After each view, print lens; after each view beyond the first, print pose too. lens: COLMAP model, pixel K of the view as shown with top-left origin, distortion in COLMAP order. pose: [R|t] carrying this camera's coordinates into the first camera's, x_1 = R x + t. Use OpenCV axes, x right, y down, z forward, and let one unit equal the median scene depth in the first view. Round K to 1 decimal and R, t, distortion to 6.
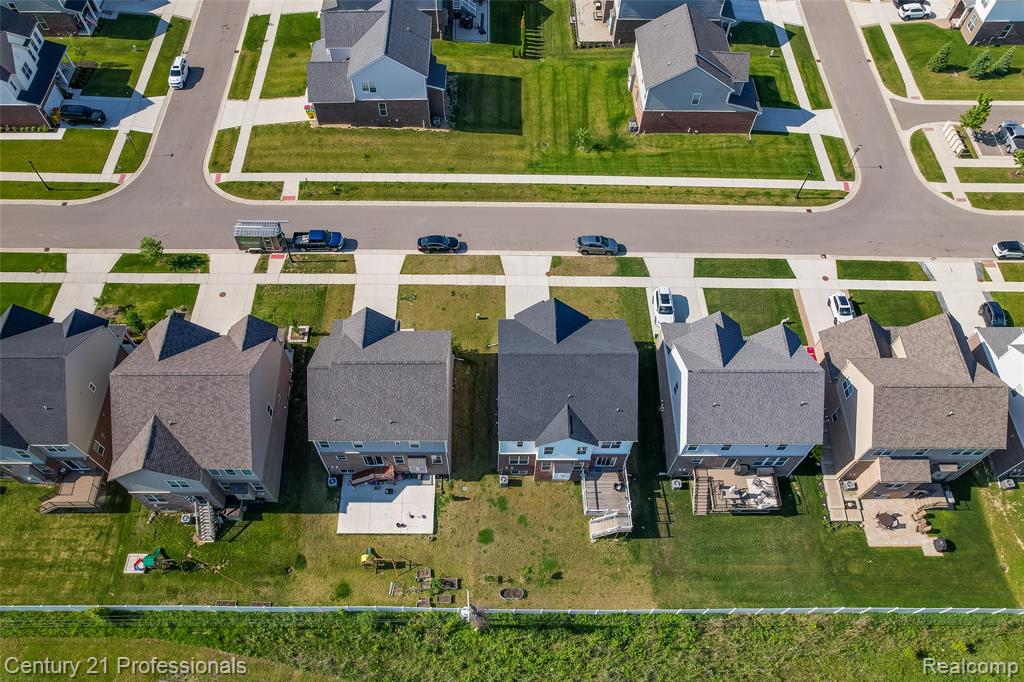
lens RADIAL K [[661.6, 0, 510.4], [0, 661.6, 356.1], [0, 0, 1]] dist [-0.079787, 0.056098]
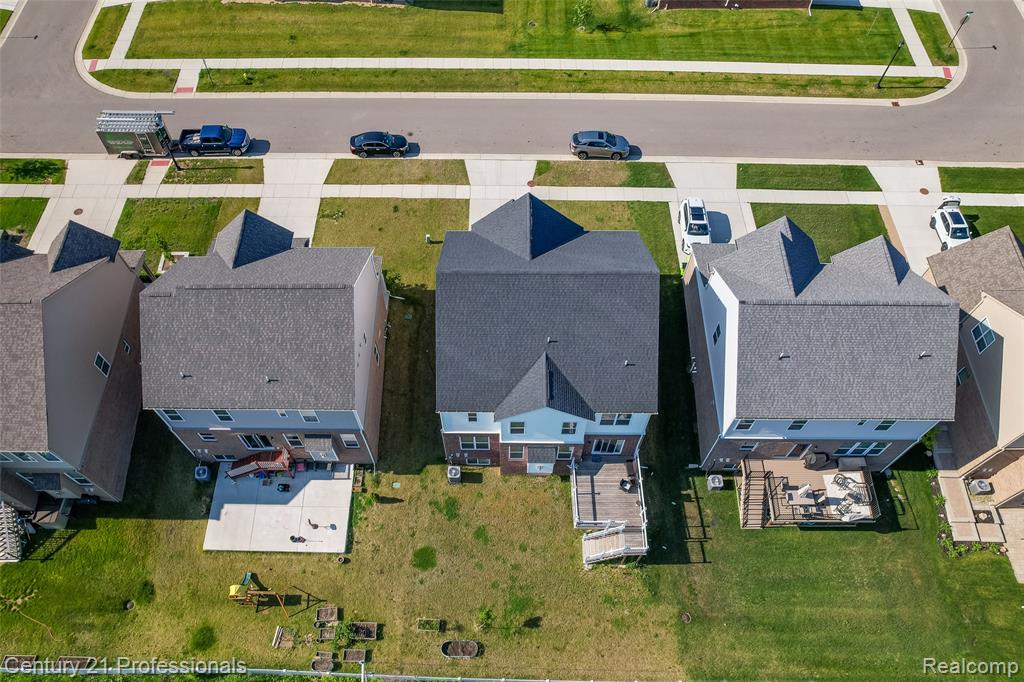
lens RADIAL K [[661.6, 0, 510.4], [0, 661.6, 356.1], [0, 0, 1]] dist [-0.079787, 0.056098]
pose [[0.999776, 0.005720, -0.020401, 0.059203], [-0.005448, 0.999896, 0.013369, 0.060552], [0.020476, -0.013255, 0.999702, 0.336628]]
